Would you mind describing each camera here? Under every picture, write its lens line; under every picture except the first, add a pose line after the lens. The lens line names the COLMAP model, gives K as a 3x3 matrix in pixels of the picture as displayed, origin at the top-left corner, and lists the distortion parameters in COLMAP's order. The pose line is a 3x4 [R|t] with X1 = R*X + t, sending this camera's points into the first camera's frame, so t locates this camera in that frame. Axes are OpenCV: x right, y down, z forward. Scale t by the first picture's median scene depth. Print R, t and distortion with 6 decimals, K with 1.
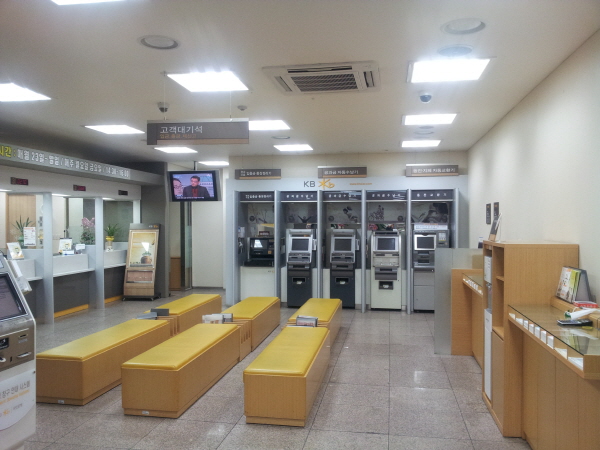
lens RADIAL K [[531.4, 0, 298.4], [0, 531.4, 226.6], [0, 0, 1]] dist [0.001682, 0.001256]
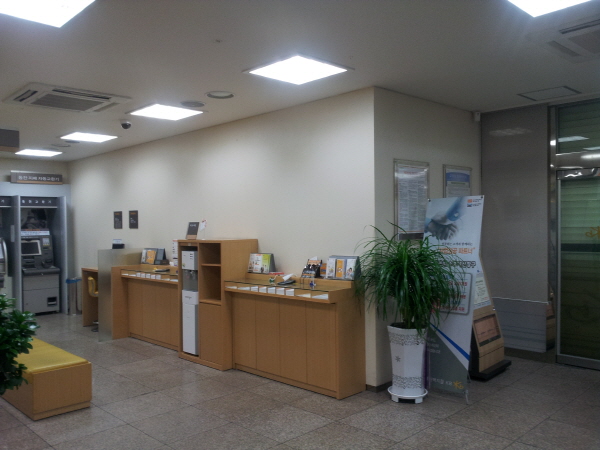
lens RADIAL K [[531.4, 0, 297.9], [0, 531.4, 224.7], [0, 0, 1]] dist [0.001682, 0.001256]
pose [[0.570441, -0.002027, 0.821336, -0.310886], [0.016815, 0.999816, -0.009211, 0.003336], [-0.821167, 0.019065, 0.570370, -0.007741]]
